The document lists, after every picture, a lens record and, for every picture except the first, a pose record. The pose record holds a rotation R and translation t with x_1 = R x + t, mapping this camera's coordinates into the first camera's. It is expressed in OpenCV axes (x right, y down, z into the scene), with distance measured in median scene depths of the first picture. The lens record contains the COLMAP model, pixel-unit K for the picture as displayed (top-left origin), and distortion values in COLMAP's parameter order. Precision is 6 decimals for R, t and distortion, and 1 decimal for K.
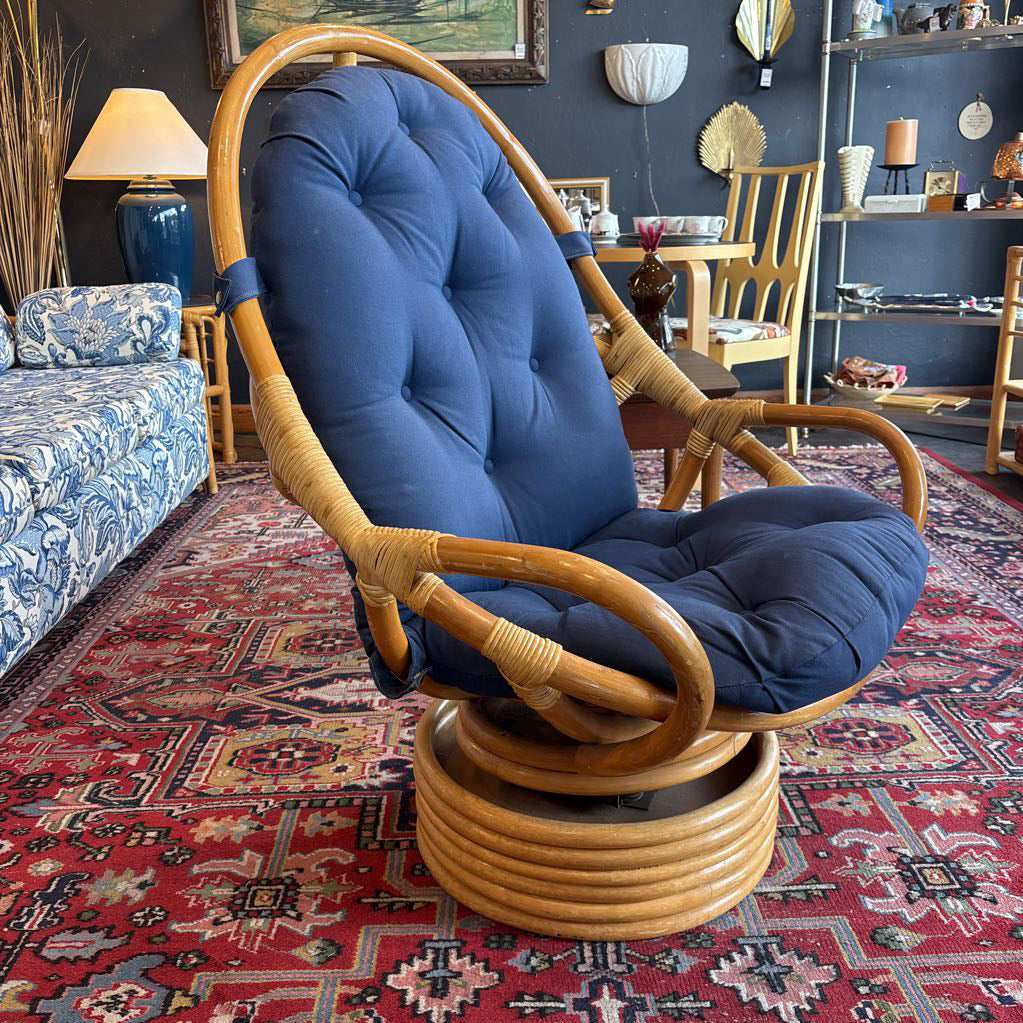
lens RADIAL K [[1052.0, 0, 513.8], [0, 1052.0, 508.6], [0, 0, 1]] dist [0.021690, 0.000000]
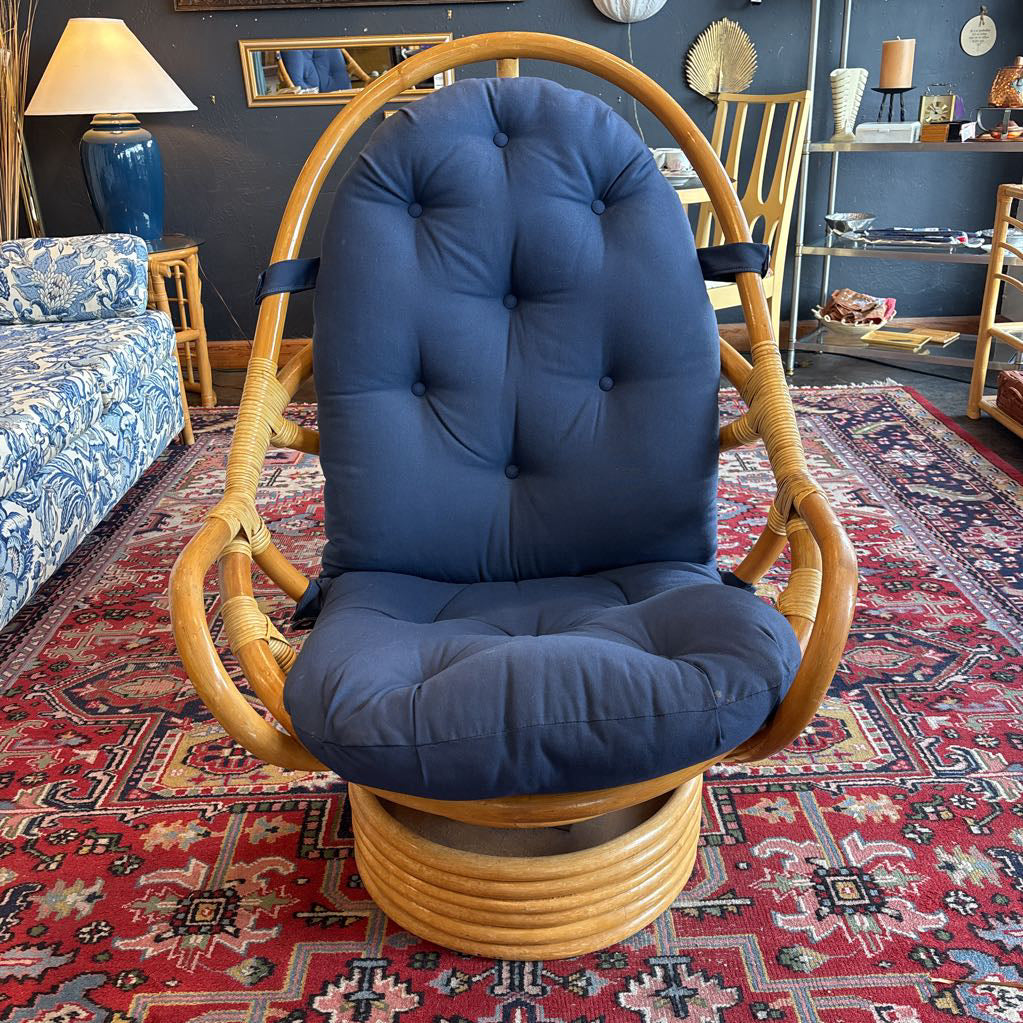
lens RADIAL K [[1052.0, 0, 513.5], [0, 1052.0, 514.7], [0, 0, 1]] dist [0.021690, 0.000000]
pose [[0.999872, -0.005275, -0.015105, 0.071444], [0.006944, 0.993606, 0.112686, -0.113834], [0.014414, -0.112777, 0.993516, 0.003277]]
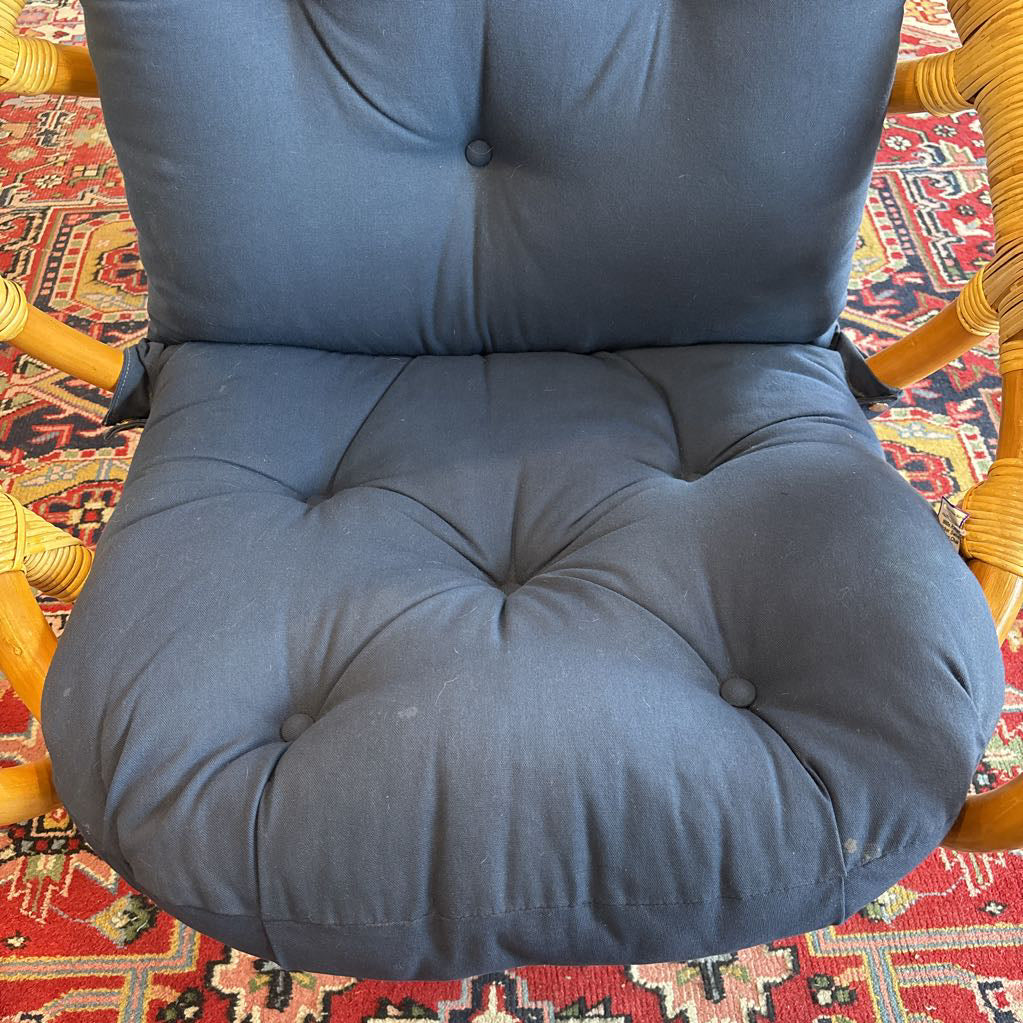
lens RADIAL K [[1052.0, 0, 514.7], [0, 1052.0, 524.4], [0, 0, 1]] dist [0.021690, 0.000000]
pose [[0.999918, -0.011068, 0.006482, 0.072104], [0.004860, 0.794591, 0.607126, -0.206129], [-0.011871, -0.607044, 0.794579, 0.420080]]
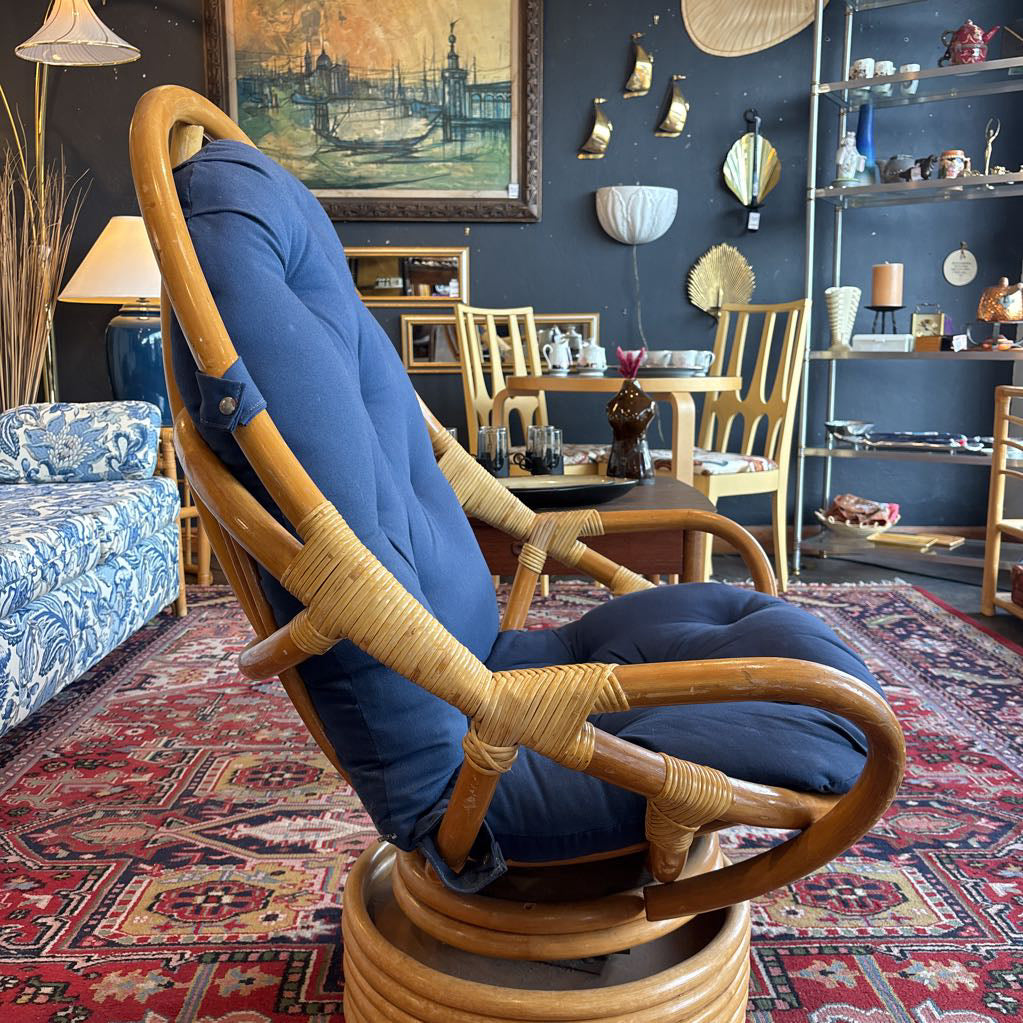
lens RADIAL K [[1052.0, 0, 514.1], [0, 1052.0, 509.3], [0, 0, 1]] dist [0.021690, 0.000000]
pose [[0.999715, 0.023577, -0.003763, 0.039144], [-0.023865, 0.991310, -0.129361, 0.012183], [0.000681, 0.129414, 0.991590, 0.056188]]
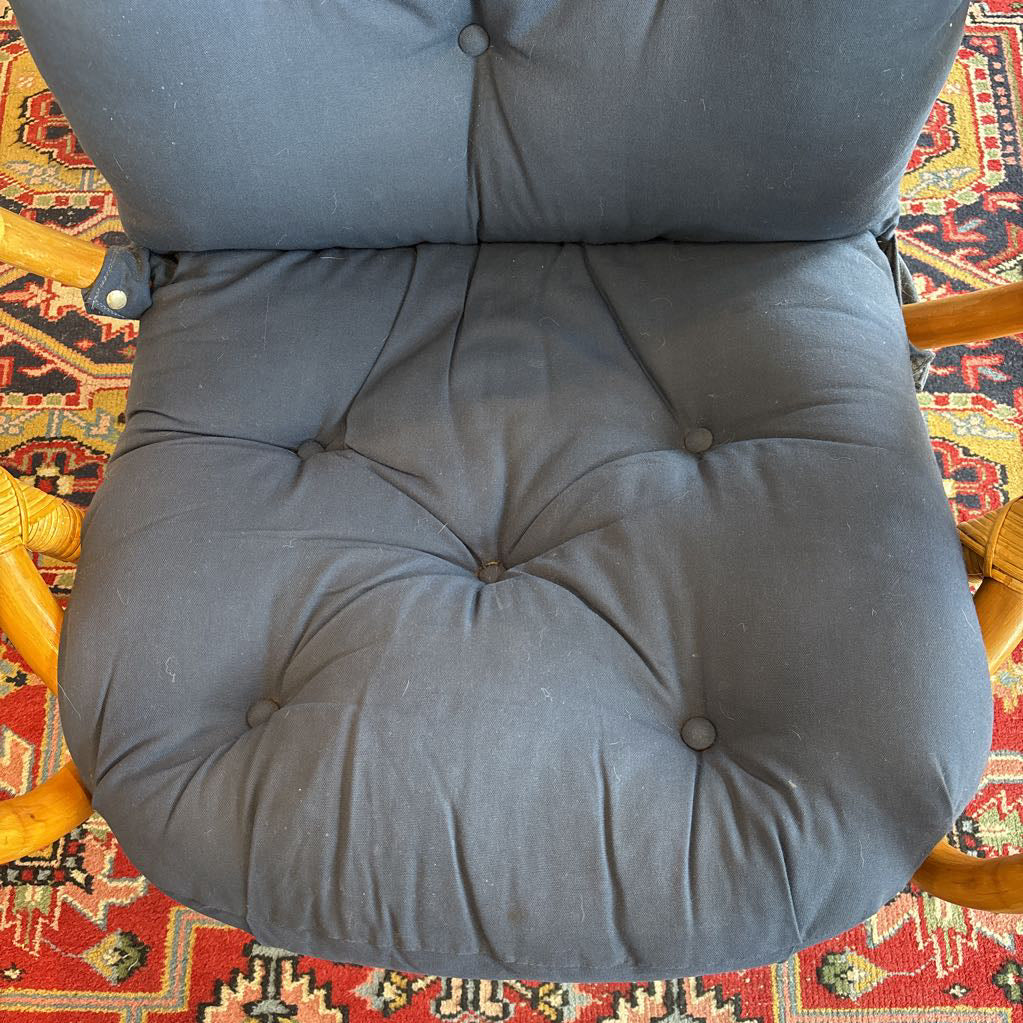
lens RADIAL K [[1052.0, 0, 505.7], [0, 1052.0, 547.6], [0, 0, 1]] dist [0.021690, 0.000000]
pose [[0.999226, 0.036293, 0.015203, 0.061874], [-0.032040, 0.526159, 0.849782, -0.317957], [0.022842, -0.849611, 0.526915, 0.637507]]
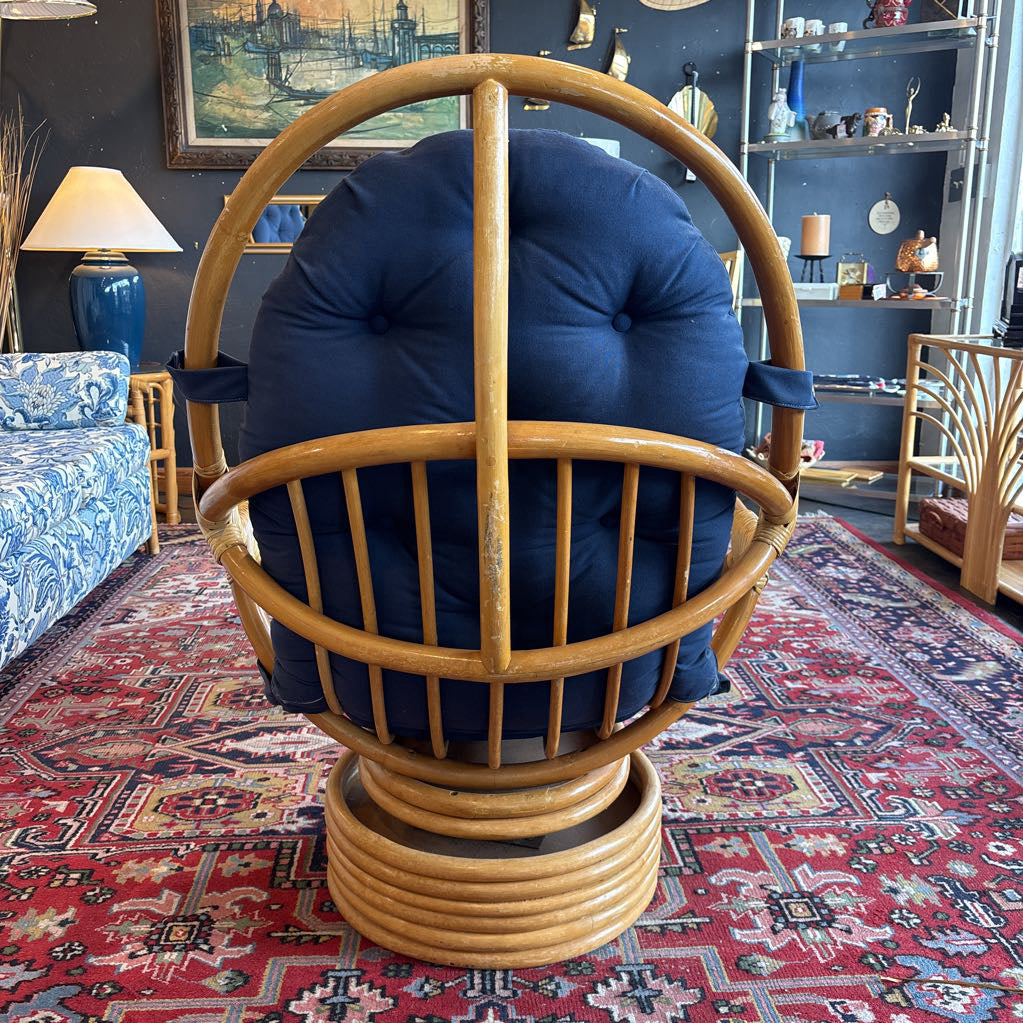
lens RADIAL K [[1052.0, 0, 515.0], [0, 1052.0, 508.5], [0, 0, 1]] dist [0.021690, 0.000000]
pose [[0.999005, 0.013722, 0.042433, 0.041492], [-0.011085, 0.998028, -0.061776, 0.002150], [-0.043197, 0.061244, 0.997188, -0.086396]]
